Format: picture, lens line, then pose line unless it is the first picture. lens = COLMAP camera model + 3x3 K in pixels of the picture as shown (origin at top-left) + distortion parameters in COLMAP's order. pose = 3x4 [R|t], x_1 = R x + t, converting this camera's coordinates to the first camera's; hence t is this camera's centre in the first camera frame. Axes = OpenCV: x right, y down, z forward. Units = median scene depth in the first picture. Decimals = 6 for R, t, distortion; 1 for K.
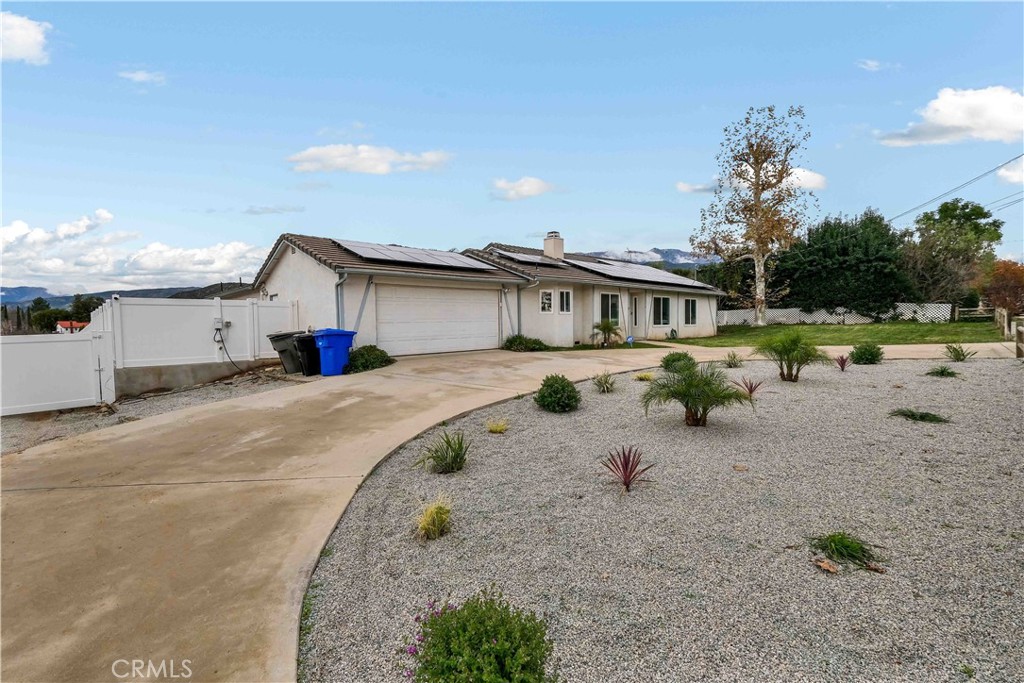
lens RADIAL K [[456.4, 0, 507.7], [0, 456.4, 344.2], [0, 0, 1]] dist [-0.006439, 0.000463]
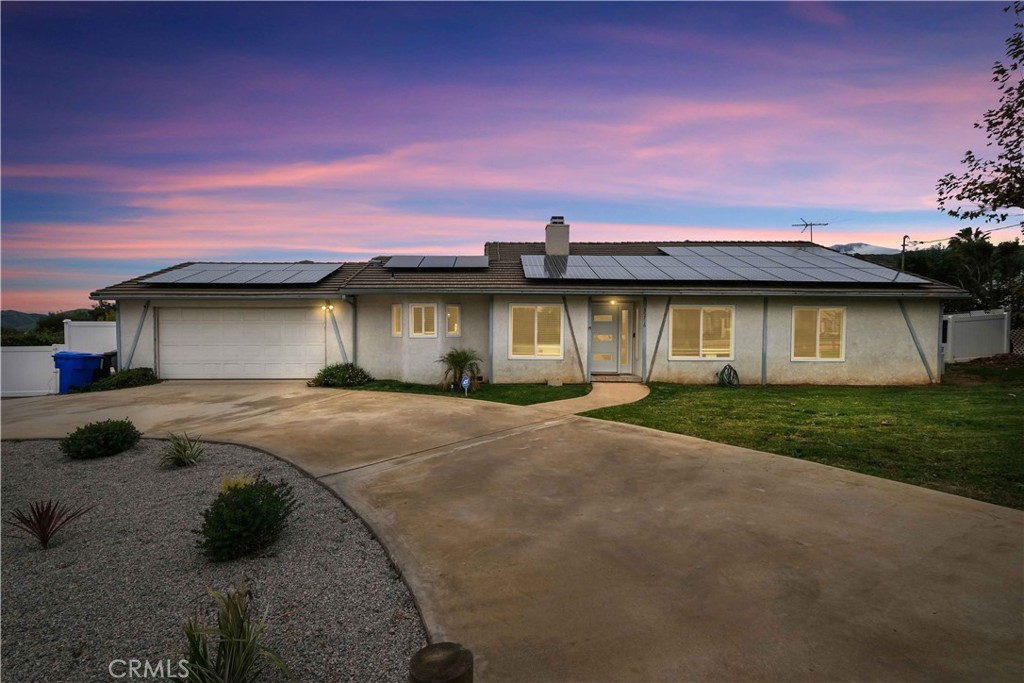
lens RADIAL K [[456.4, 0, 507.7], [0, 456.4, 344.2], [0, 0, 1]] dist [-0.006439, 0.000463]
pose [[0.743427, 0.033111, -0.667997, 0.759569], [-0.040025, 0.999186, 0.004982, -0.068491], [0.667618, 0.023033, 0.744147, 0.604252]]
